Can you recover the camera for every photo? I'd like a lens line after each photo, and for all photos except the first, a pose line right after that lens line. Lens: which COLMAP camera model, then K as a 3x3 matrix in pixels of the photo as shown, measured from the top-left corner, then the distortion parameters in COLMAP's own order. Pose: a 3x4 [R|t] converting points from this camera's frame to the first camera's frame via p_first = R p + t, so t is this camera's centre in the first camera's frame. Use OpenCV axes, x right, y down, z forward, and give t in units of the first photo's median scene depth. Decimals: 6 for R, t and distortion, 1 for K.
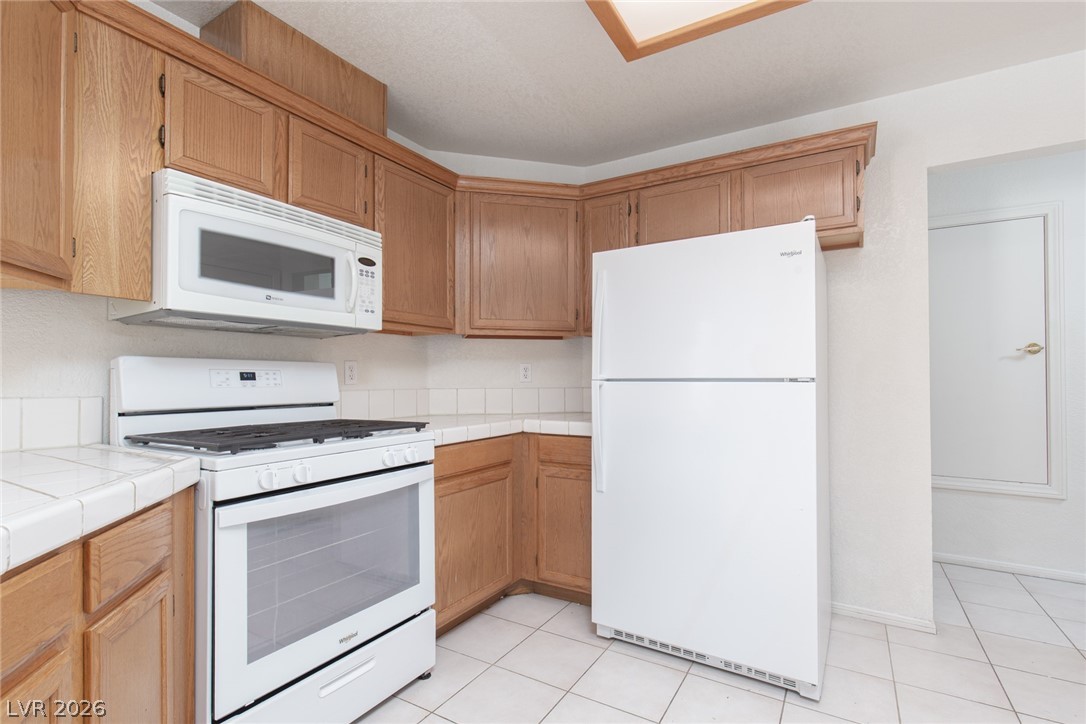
lens RADIAL K [[507.5, 0, 538.9], [0, 507.5, 372.8], [0, 0, 1]] dist [0.002891, 0.001298]
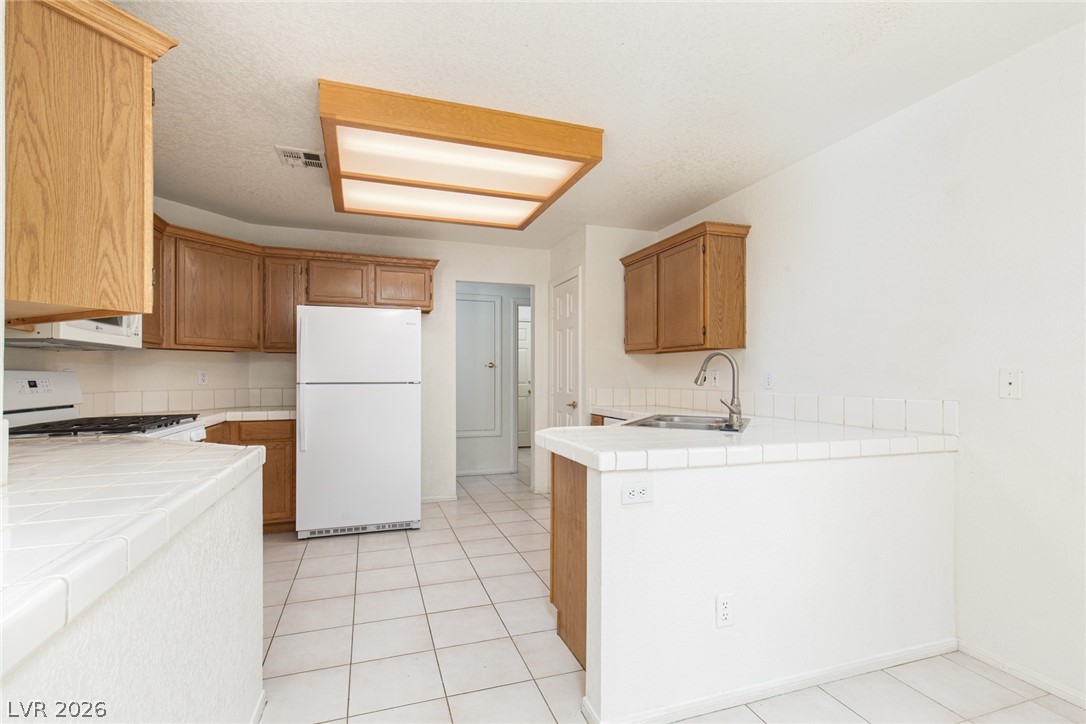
lens RADIAL K [[507.5, 0, 538.9], [0, 507.5, 372.8], [0, 0, 1]] dist [0.002891, 0.001298]
pose [[0.648653, 0.004484, 0.761071, -0.584406], [-0.008118, 0.999967, 0.001027, -0.026326], [-0.761041, -0.006844, 0.648667, -0.600524]]
